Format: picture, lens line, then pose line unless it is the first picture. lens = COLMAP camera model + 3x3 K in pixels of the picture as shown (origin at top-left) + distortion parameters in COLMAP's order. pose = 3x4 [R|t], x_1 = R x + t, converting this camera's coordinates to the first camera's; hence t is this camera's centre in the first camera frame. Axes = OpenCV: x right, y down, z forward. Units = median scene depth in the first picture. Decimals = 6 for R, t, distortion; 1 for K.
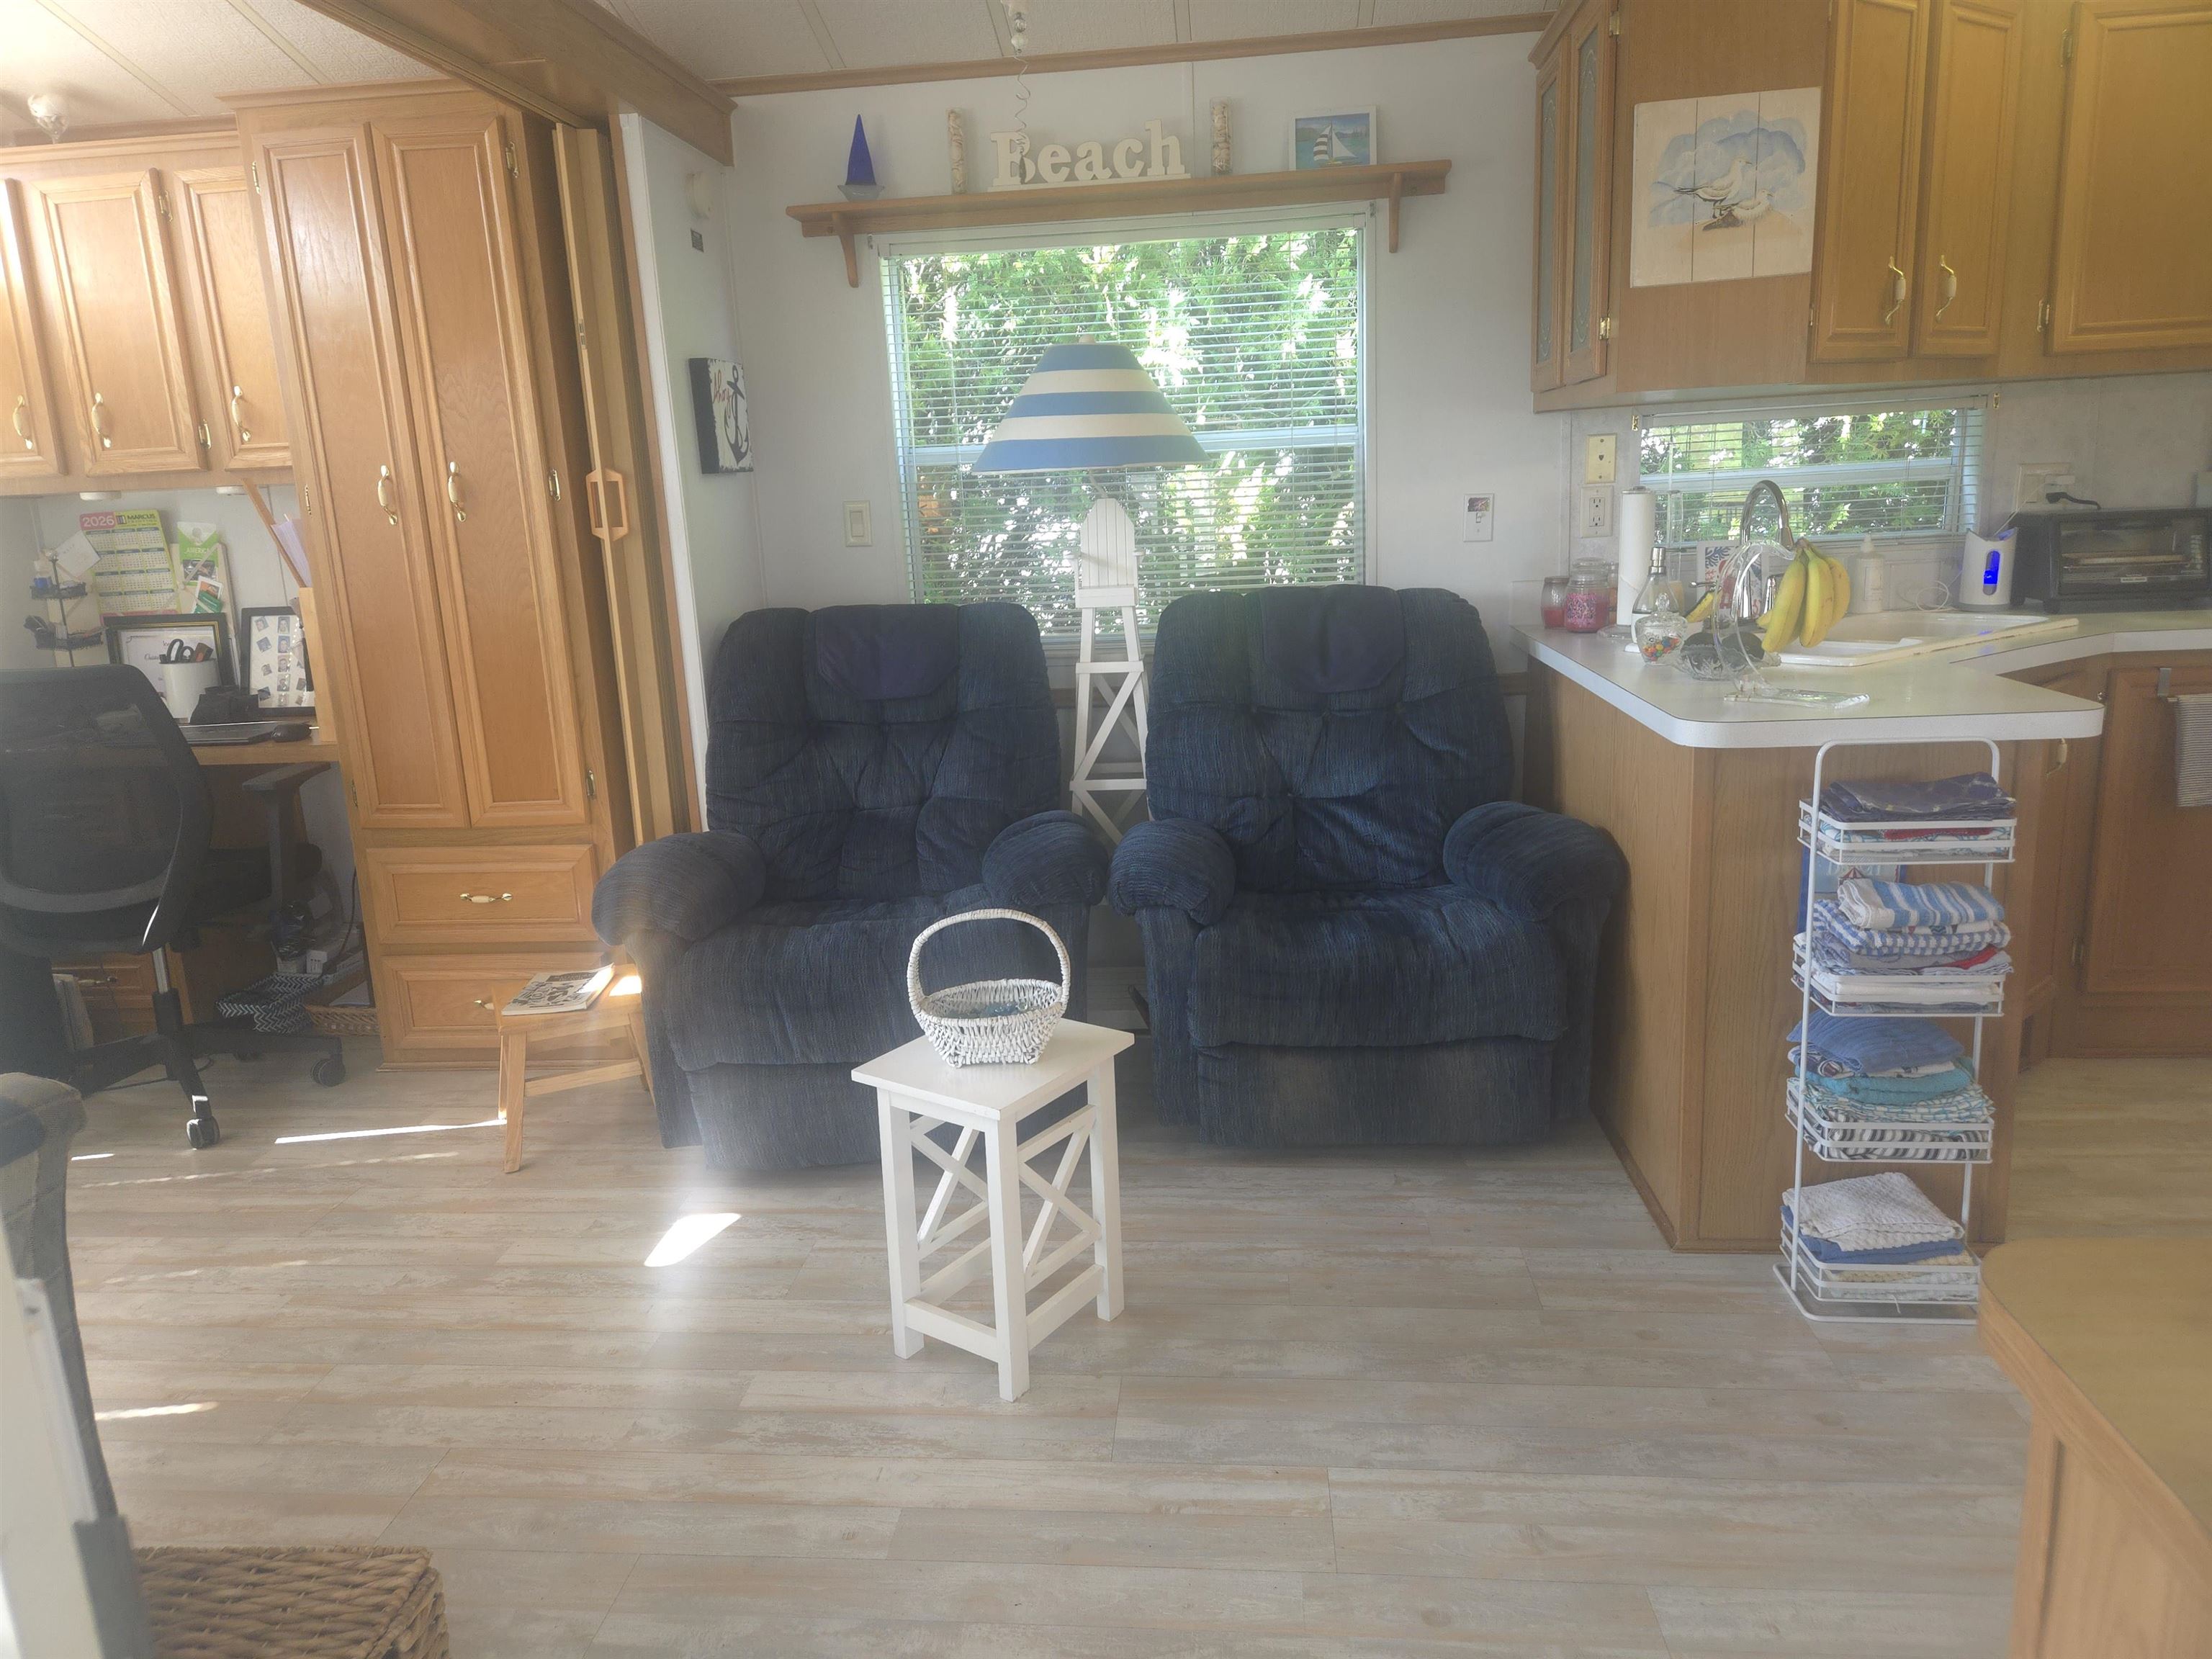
lens RADIAL K [[1475.2, 0, 1093.5], [0, 1475.2, 808.6], [0, 0, 1]] dist [0.066519, -0.049887]
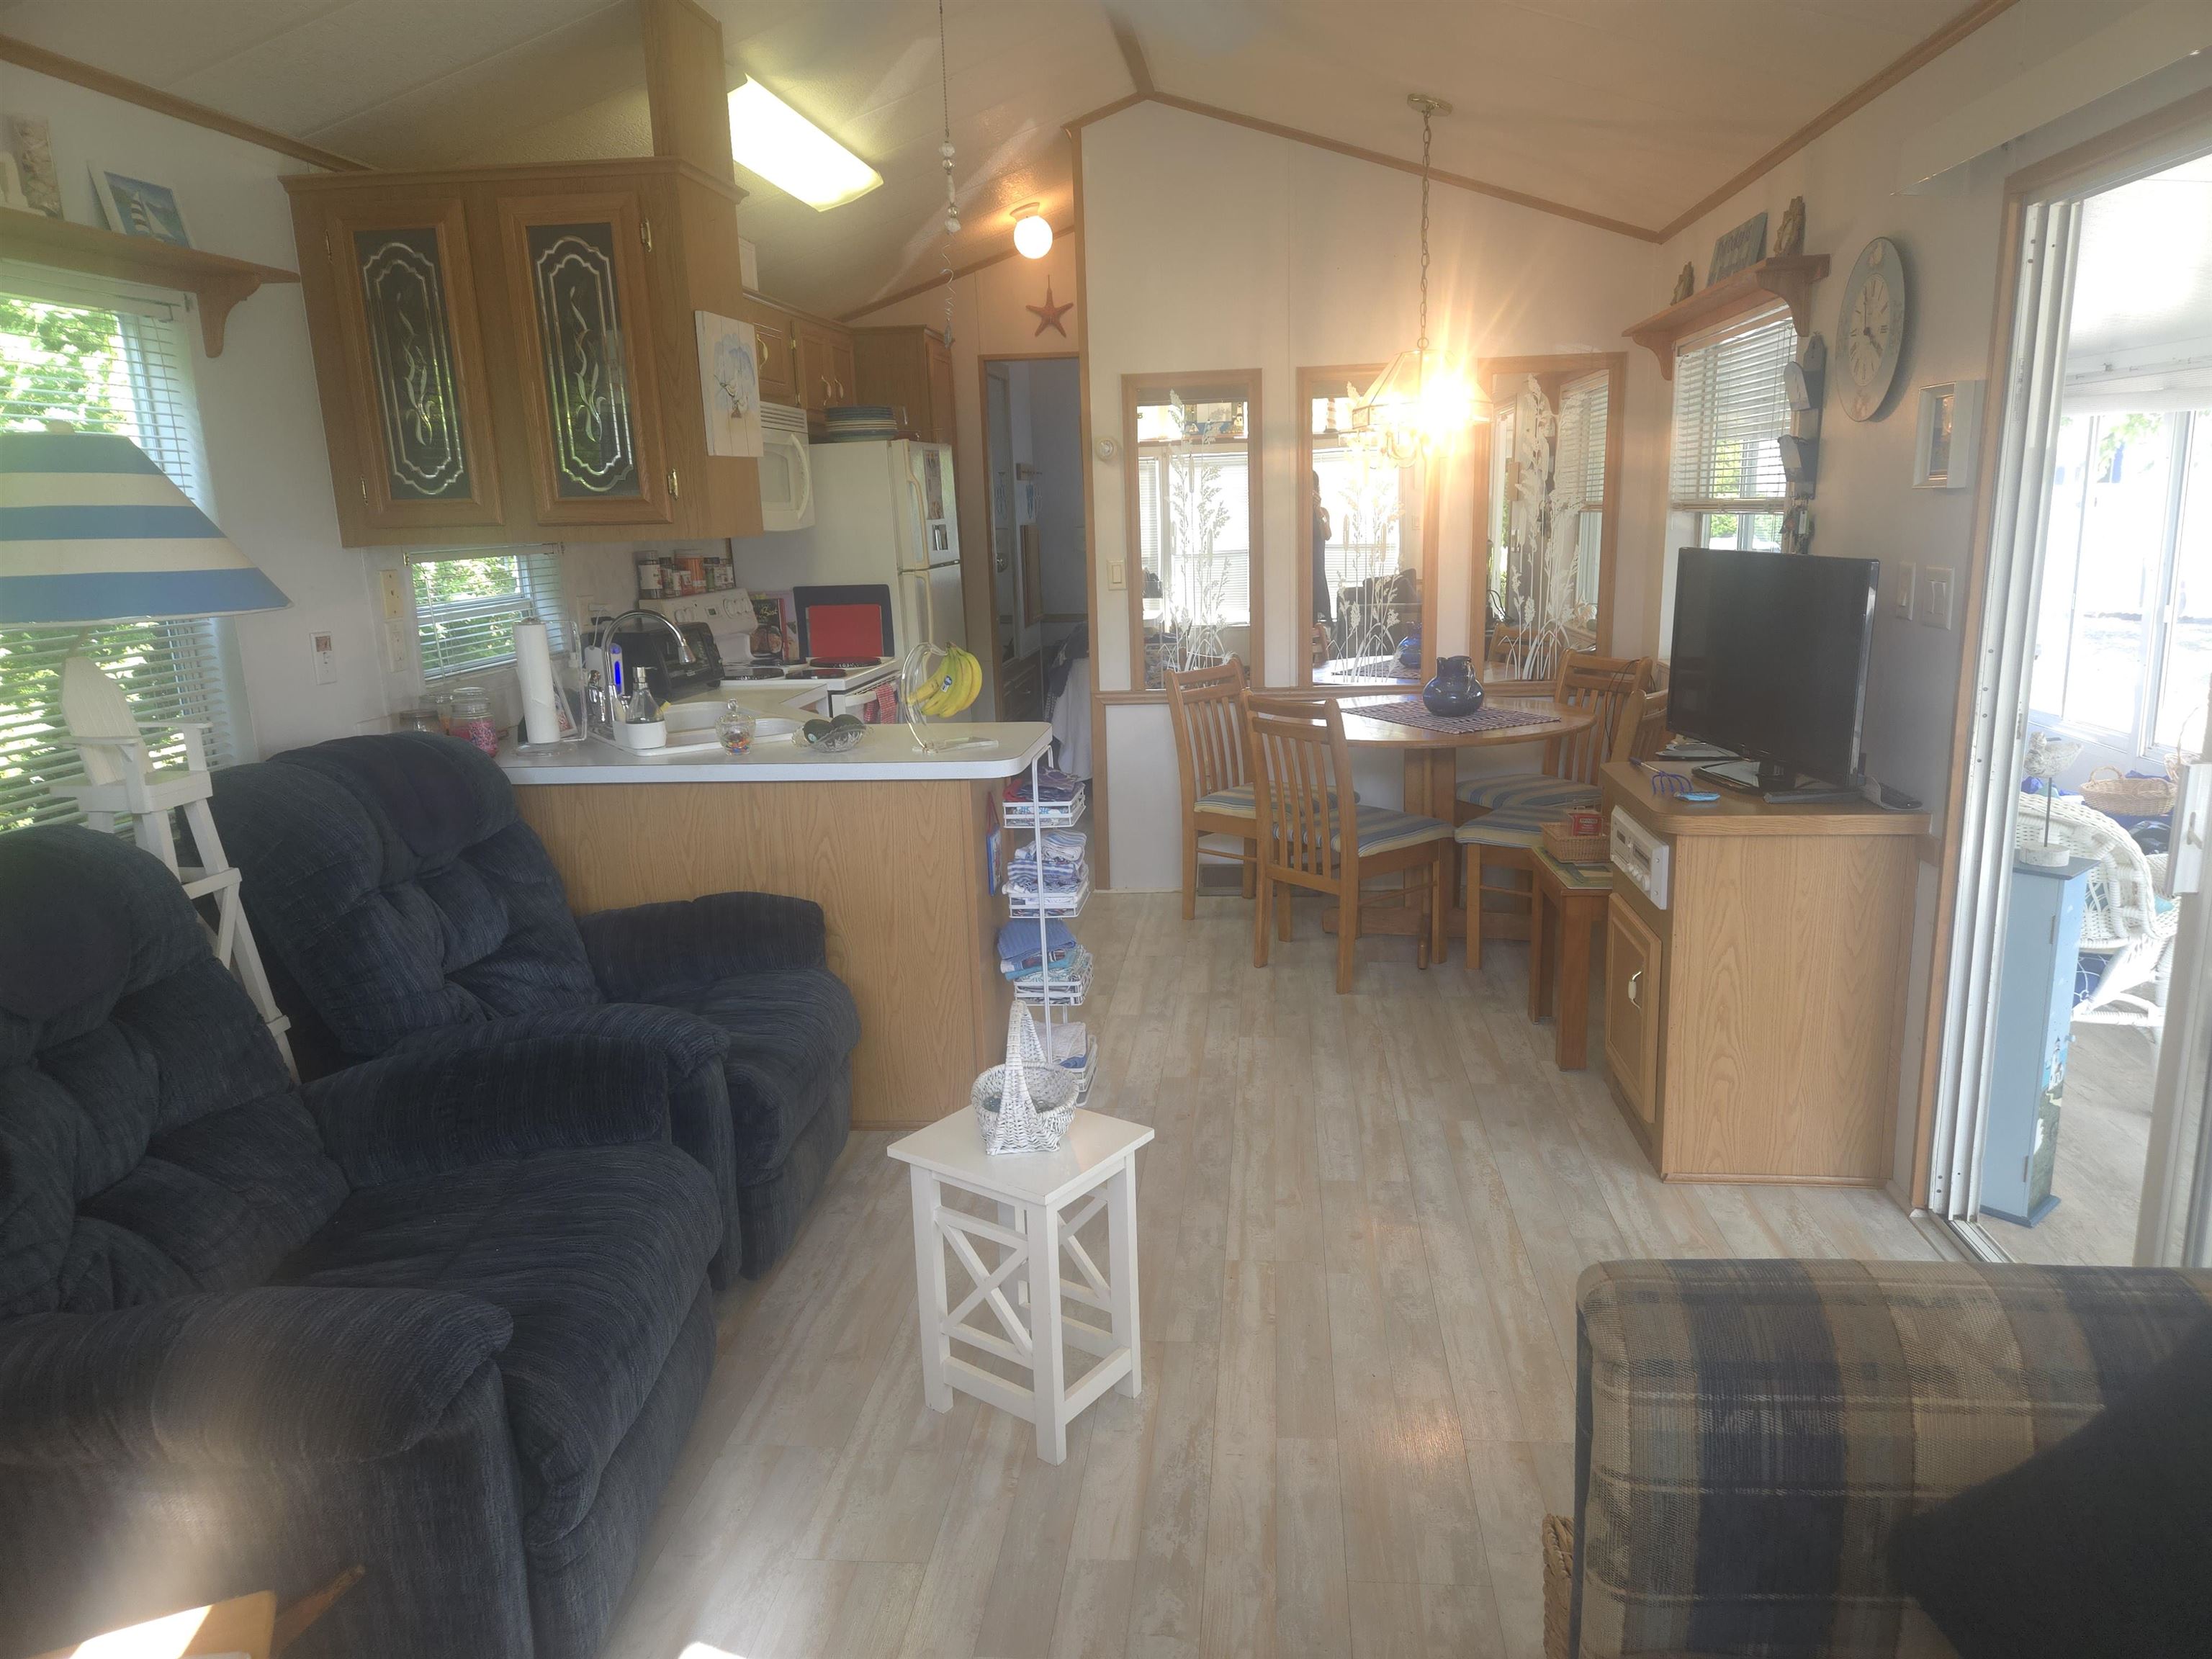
lens RADIAL K [[1475.2, 0, 1137.3], [0, 1475.2, 829.2], [0, 0, 1]] dist [0.066519, -0.049887]
pose [[-0.002024, -0.170190, 0.985409, -0.726825], [0.246051, 0.955032, 0.165448, -0.137225], [-0.969255, 0.242796, 0.039943, 0.552405]]
